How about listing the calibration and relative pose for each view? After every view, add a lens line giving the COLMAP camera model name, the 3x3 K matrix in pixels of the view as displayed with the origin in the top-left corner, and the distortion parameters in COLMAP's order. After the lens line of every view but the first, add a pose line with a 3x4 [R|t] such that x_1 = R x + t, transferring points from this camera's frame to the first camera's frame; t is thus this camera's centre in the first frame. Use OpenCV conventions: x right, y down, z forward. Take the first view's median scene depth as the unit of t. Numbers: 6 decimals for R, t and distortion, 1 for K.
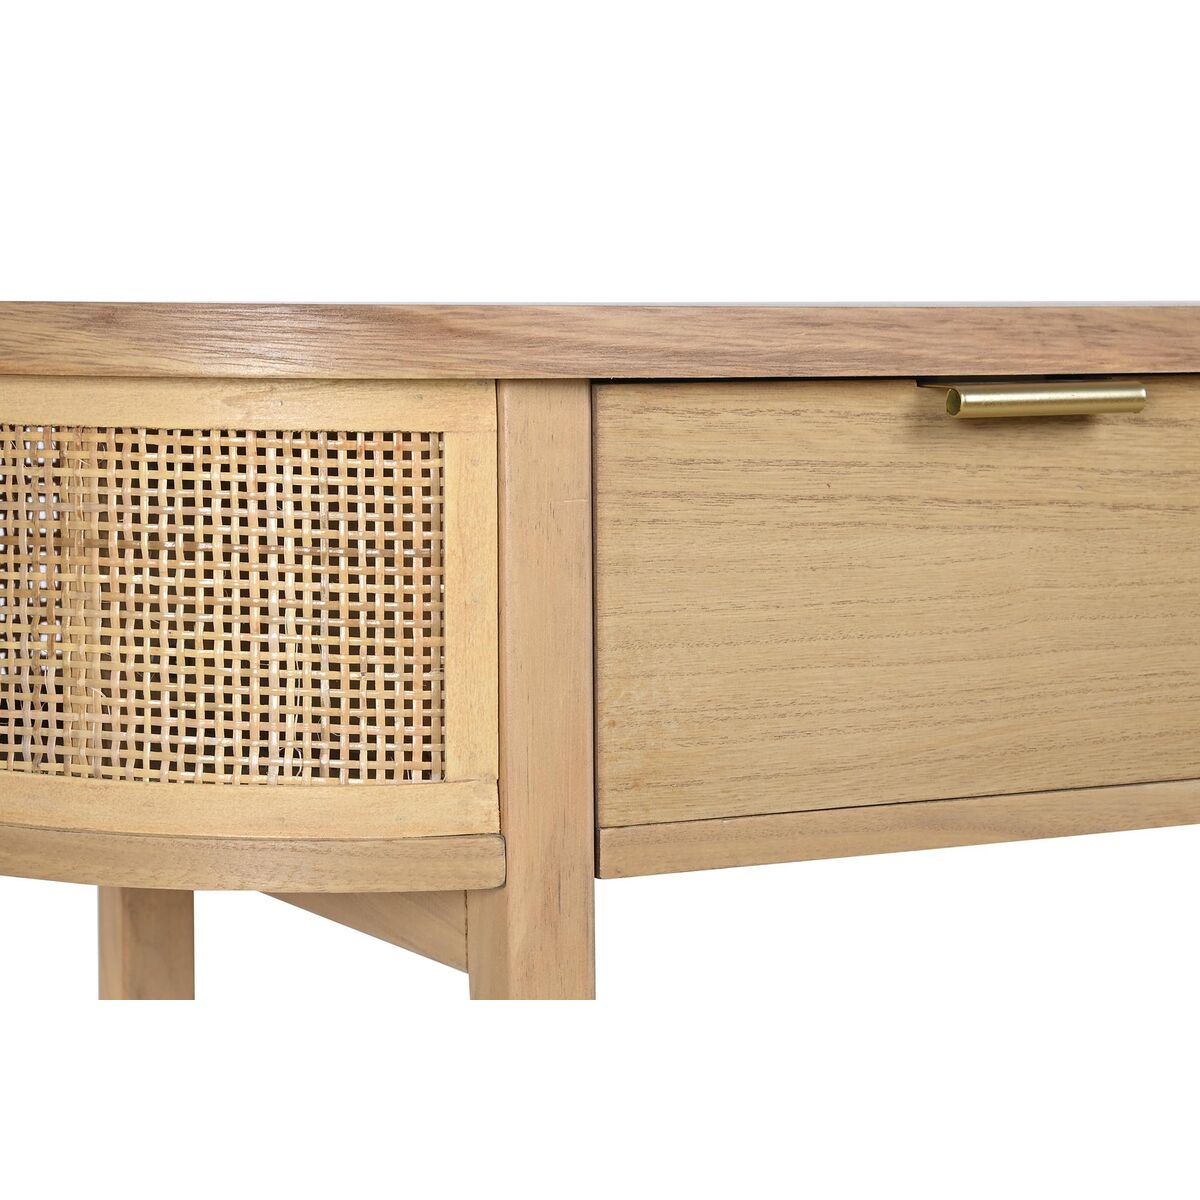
lens RADIAL K [[3550.9, 0, 600.0], [0, 3550.9, 600.0], [0, 0, 1]] dist [-0.004545, -0.125284]
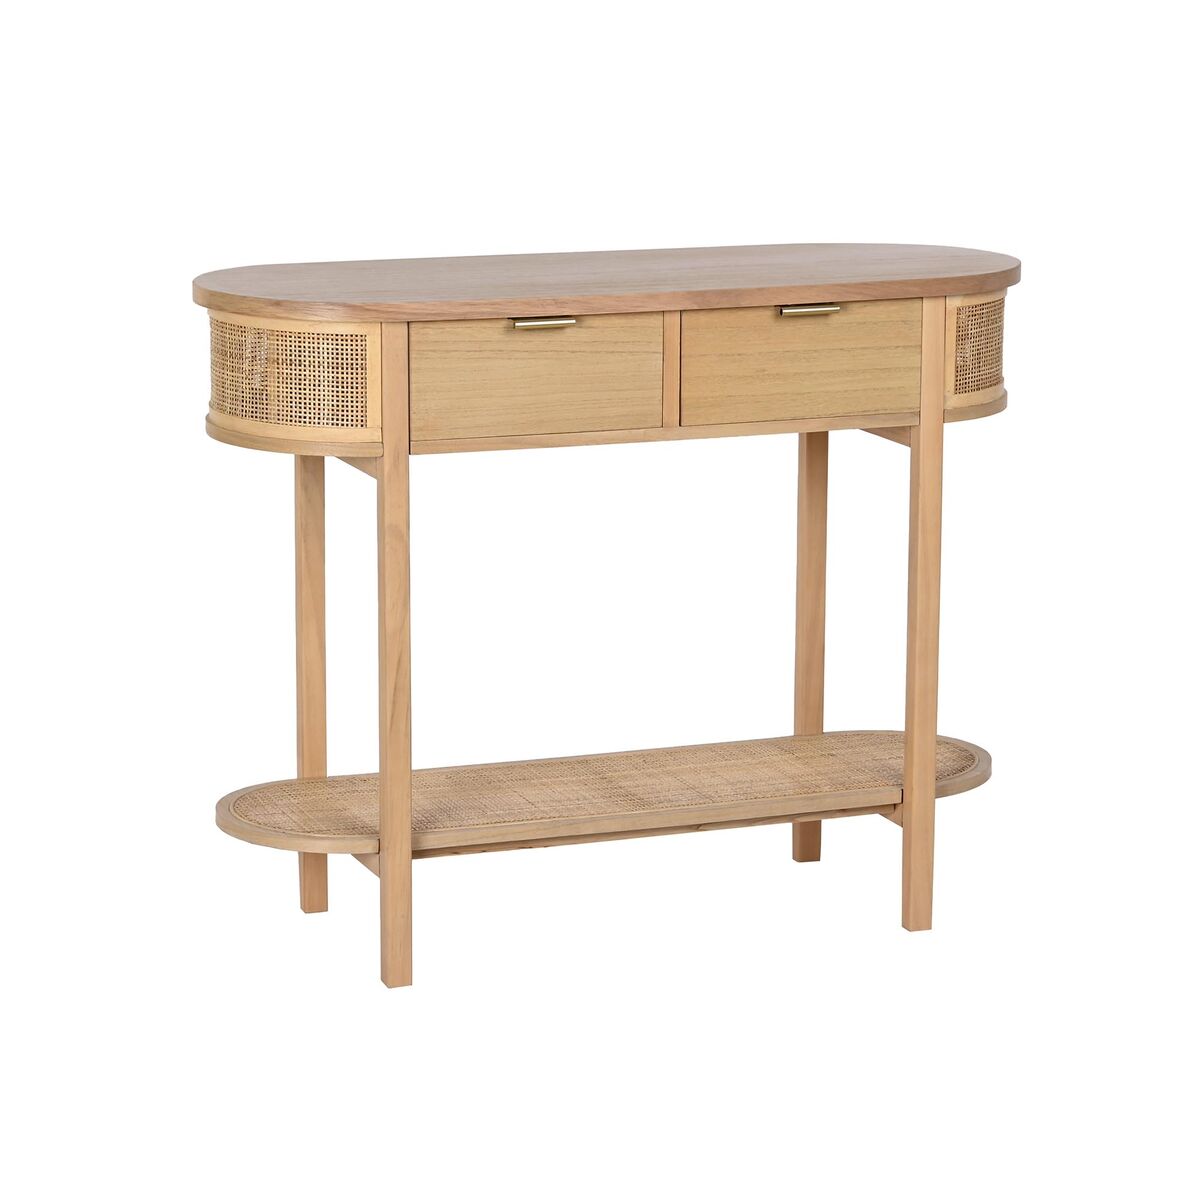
lens RADIAL K [[3550.9, 0, 600.0], [0, 3550.9, 600.0], [0, 0, 1]] dist [-0.004545, -0.125284]
pose [[0.992762, 0.033970, -0.115190, 0.635977], [-0.020312, 0.992837, 0.117734, -0.213495], [0.118364, -0.114542, 0.986342, -2.674429]]
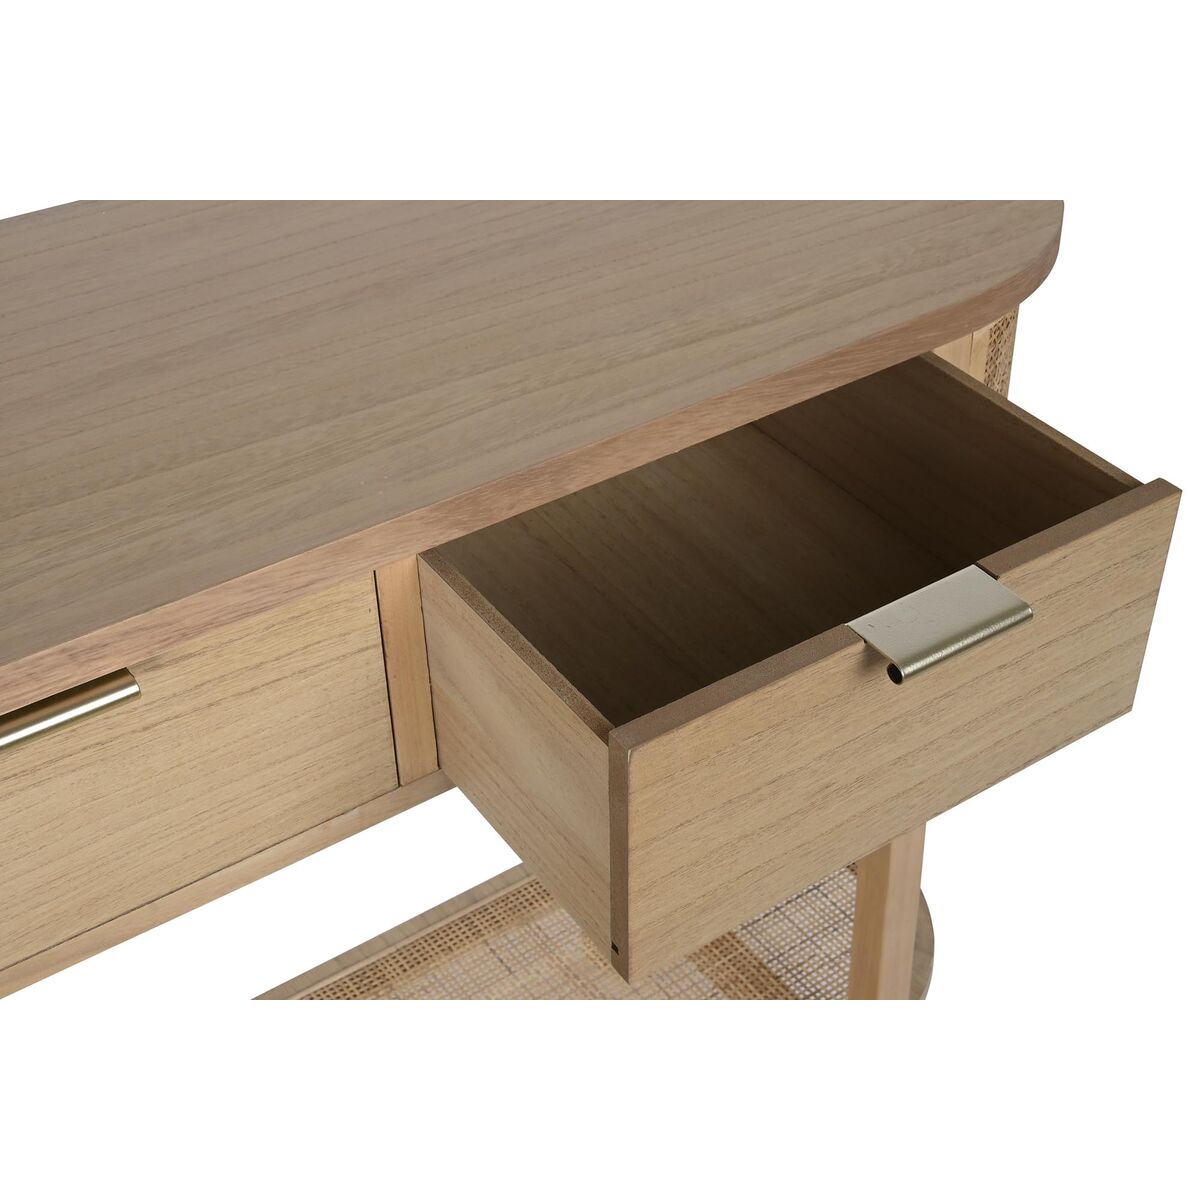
lens RADIAL K [[1797.8, 0, 600.0], [0, 1797.8, 600.0], [0, 0, 1]] dist [0.011799, 0.045928]
pose [[0.993330, -0.076791, 0.086012, 0.279581], [0.024264, 0.868472, 0.495144, -0.415606], [-0.112722, -0.489755, 0.864543, 0.499974]]
